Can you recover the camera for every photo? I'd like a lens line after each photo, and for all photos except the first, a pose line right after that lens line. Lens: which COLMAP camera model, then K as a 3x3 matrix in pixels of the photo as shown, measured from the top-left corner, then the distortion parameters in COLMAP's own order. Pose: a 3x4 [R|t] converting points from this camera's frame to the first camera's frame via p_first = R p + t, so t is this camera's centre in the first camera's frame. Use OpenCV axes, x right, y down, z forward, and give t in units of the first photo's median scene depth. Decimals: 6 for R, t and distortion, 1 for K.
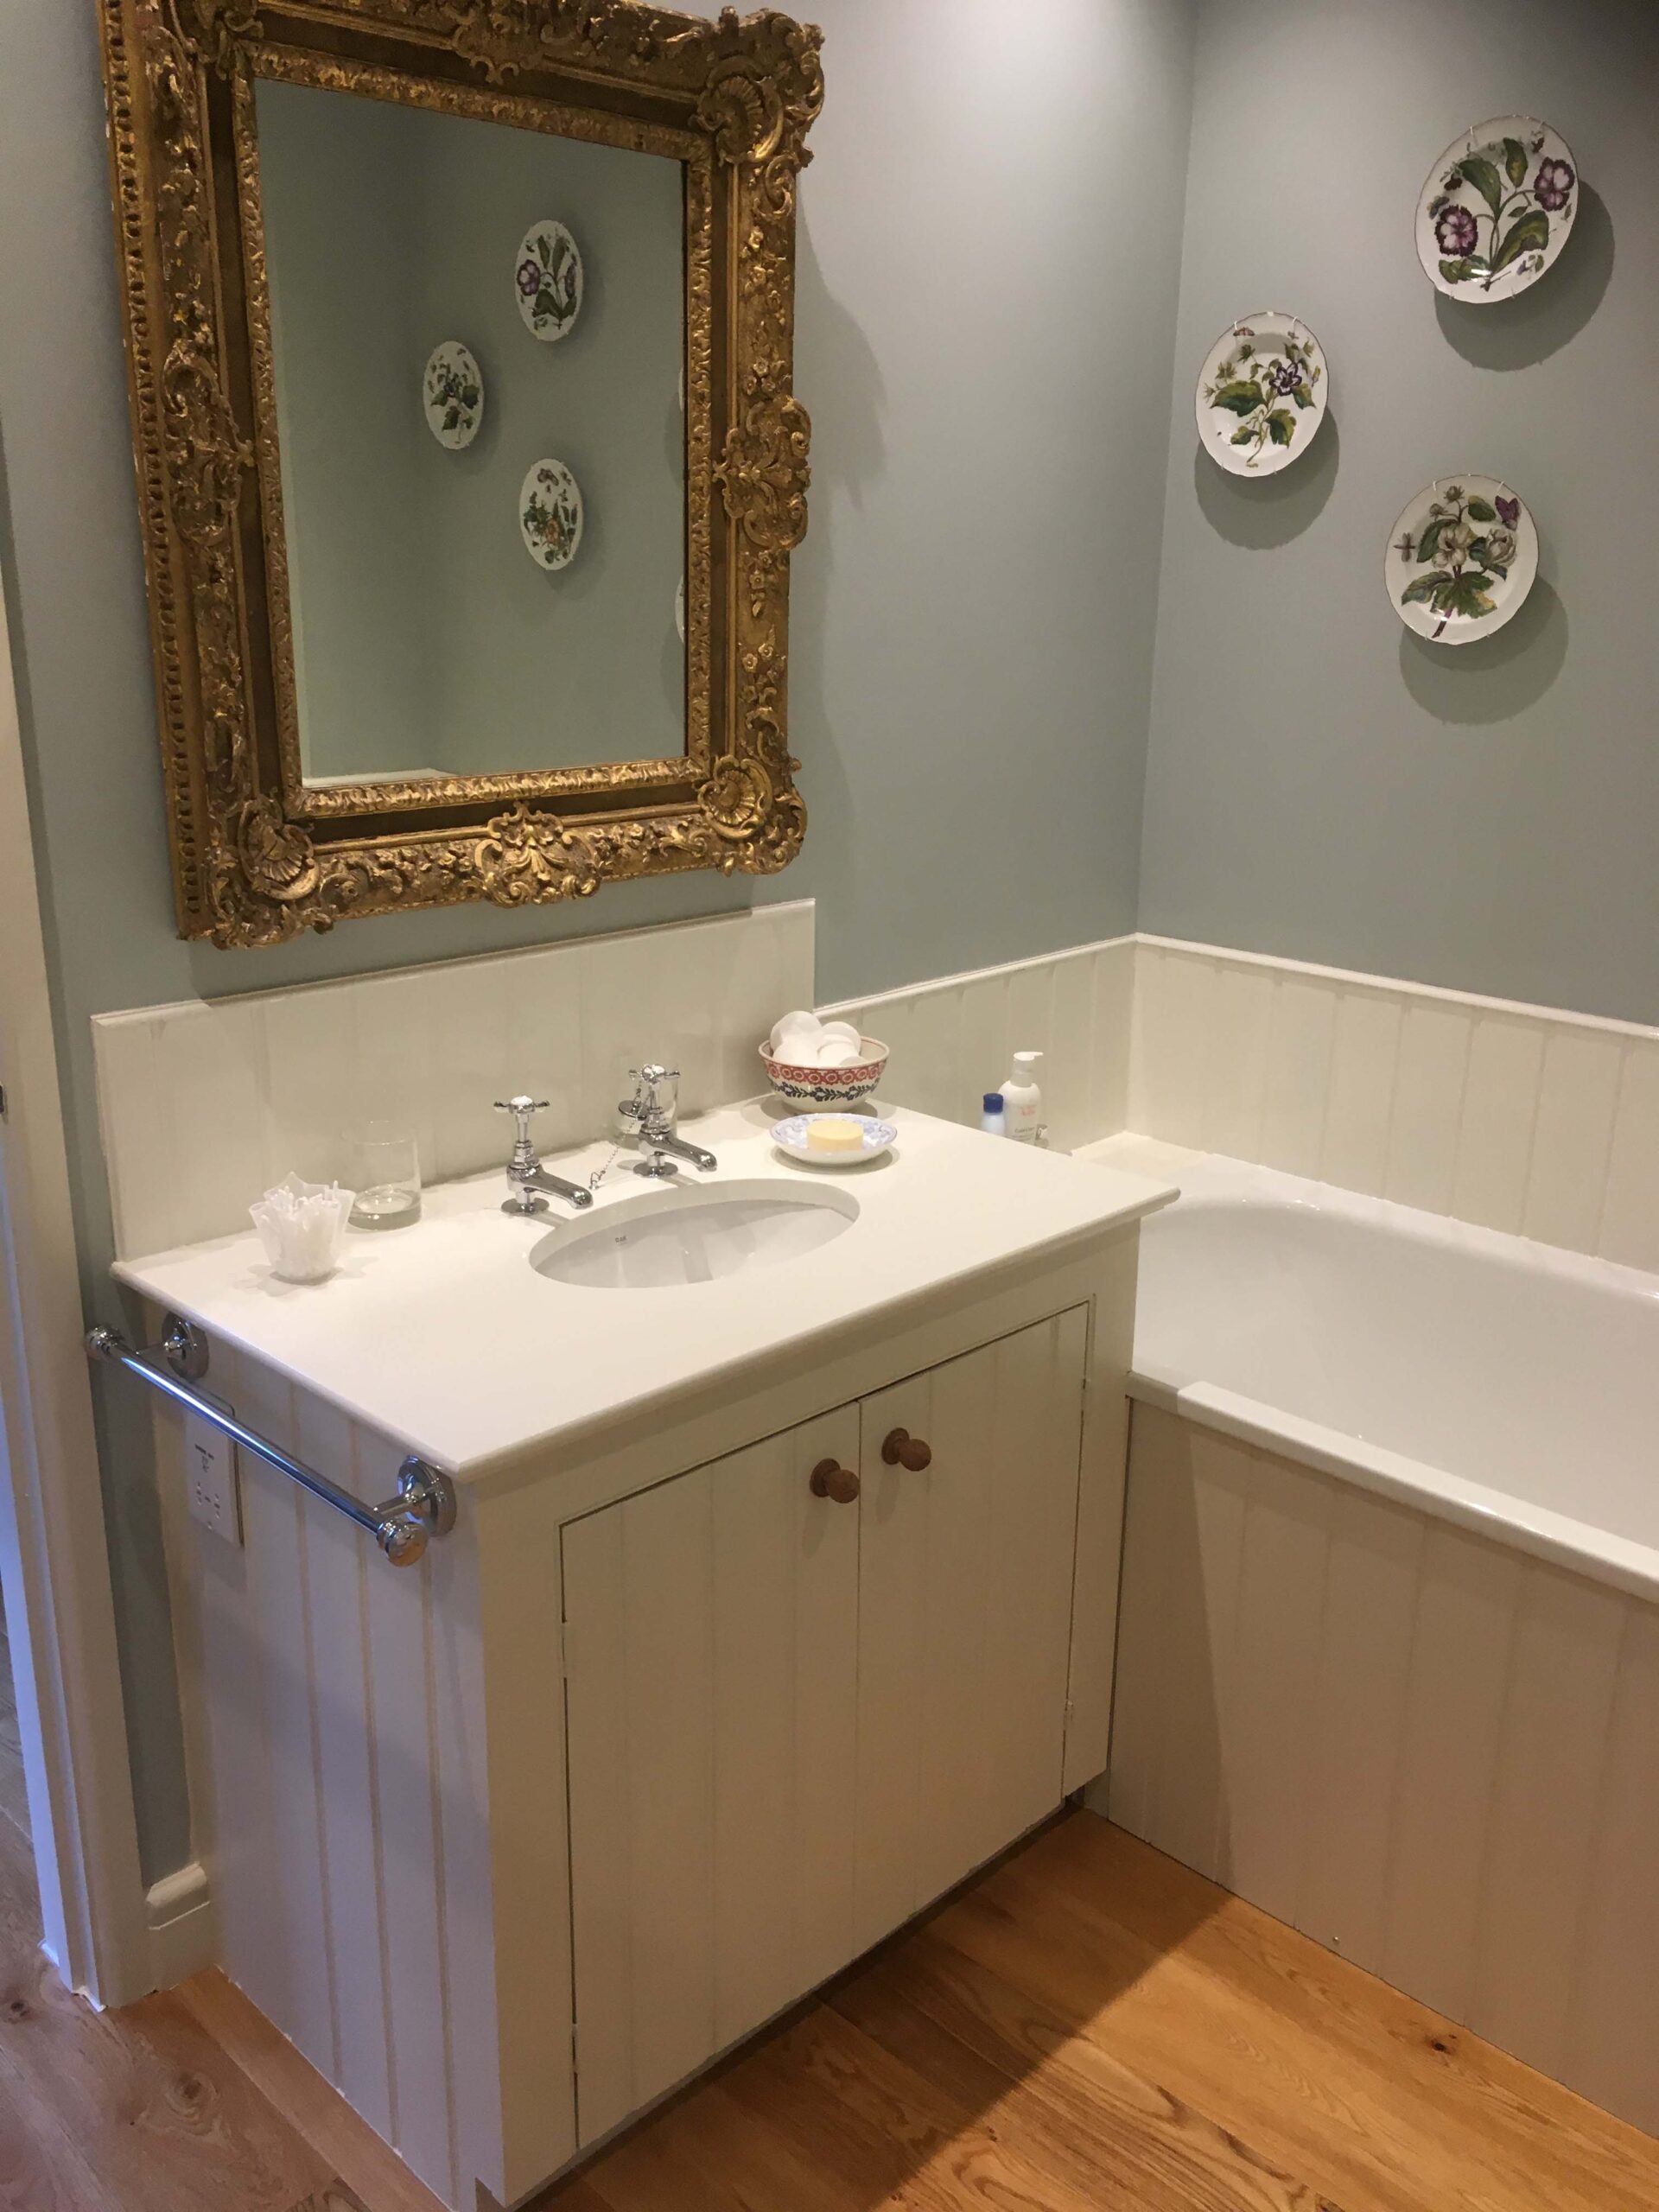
lens RADIAL K [[1861.8, 0, 829.5], [0, 1861.8, 1106.0], [0, 0, 1]] dist [0.093987, -0.118476]
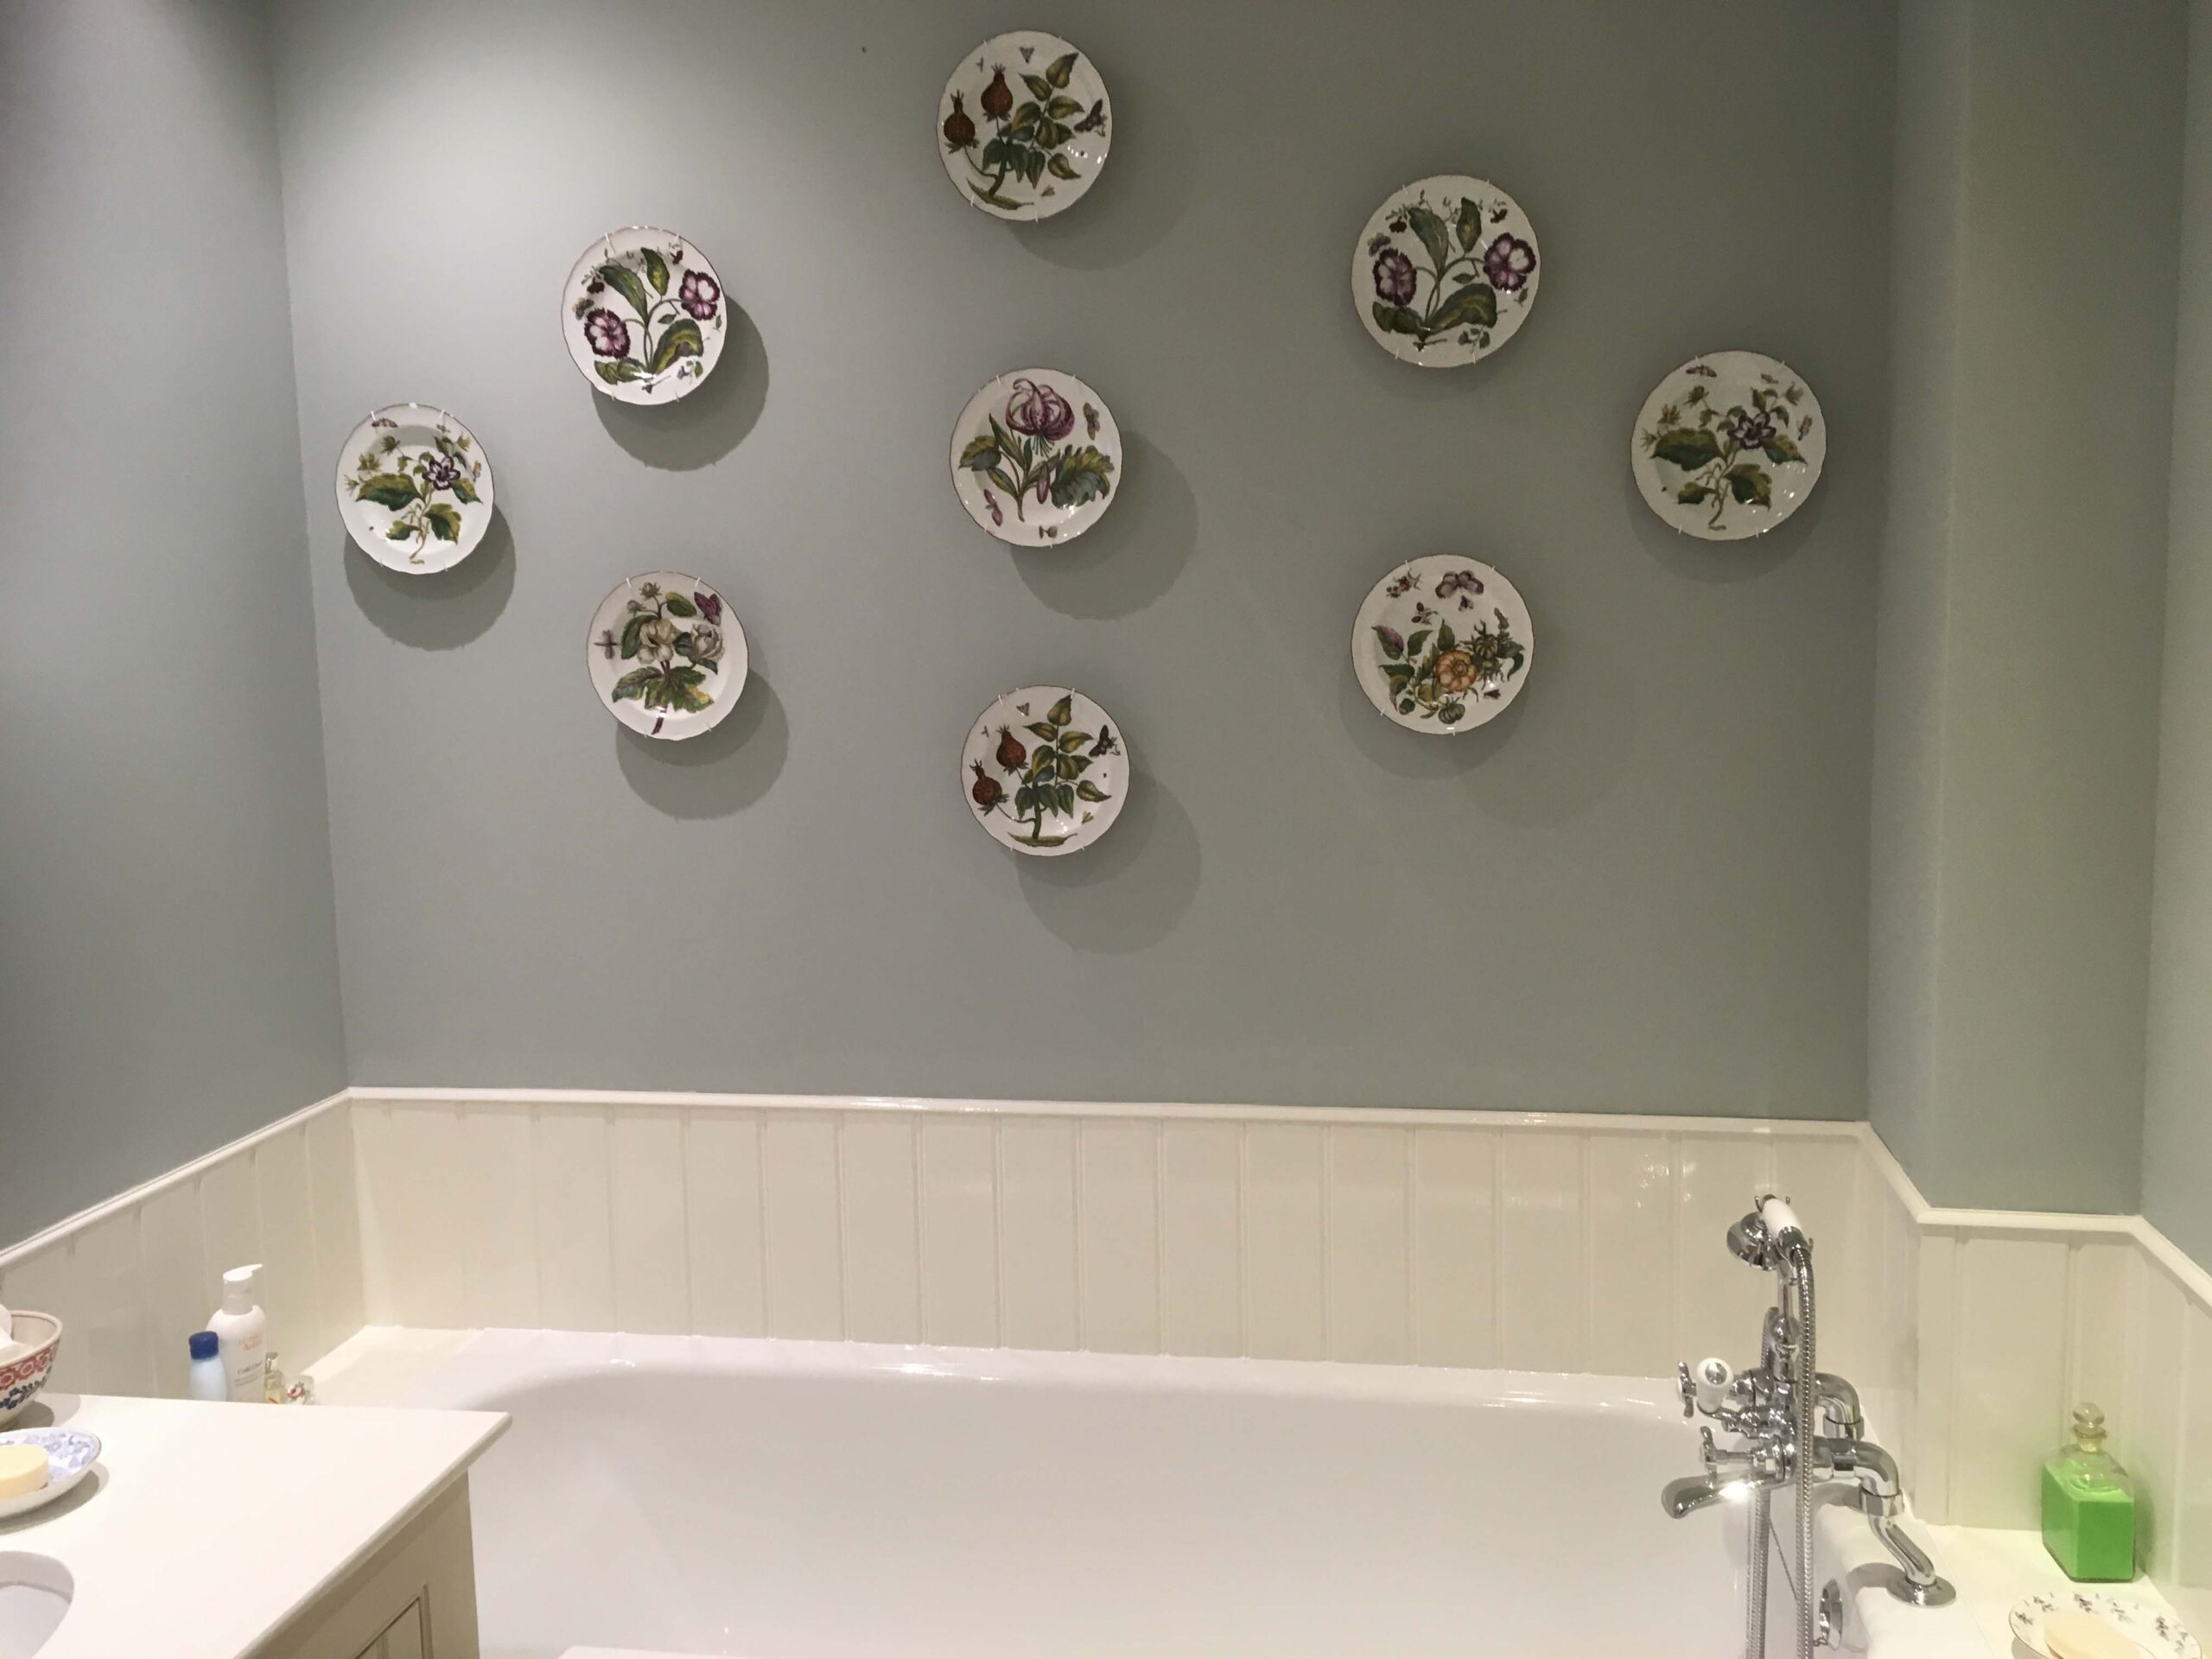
lens RADIAL K [[1861.8, 0, 1106.0], [0, 1861.8, 829.5], [0, 0, 1]] dist [0.093987, -0.118476]
pose [[0.812837, -0.101776, 0.573531, -0.040364], [0.200831, 0.973211, -0.111927, -0.050927], [-0.546775, 0.206161, 0.811501, 0.120816]]
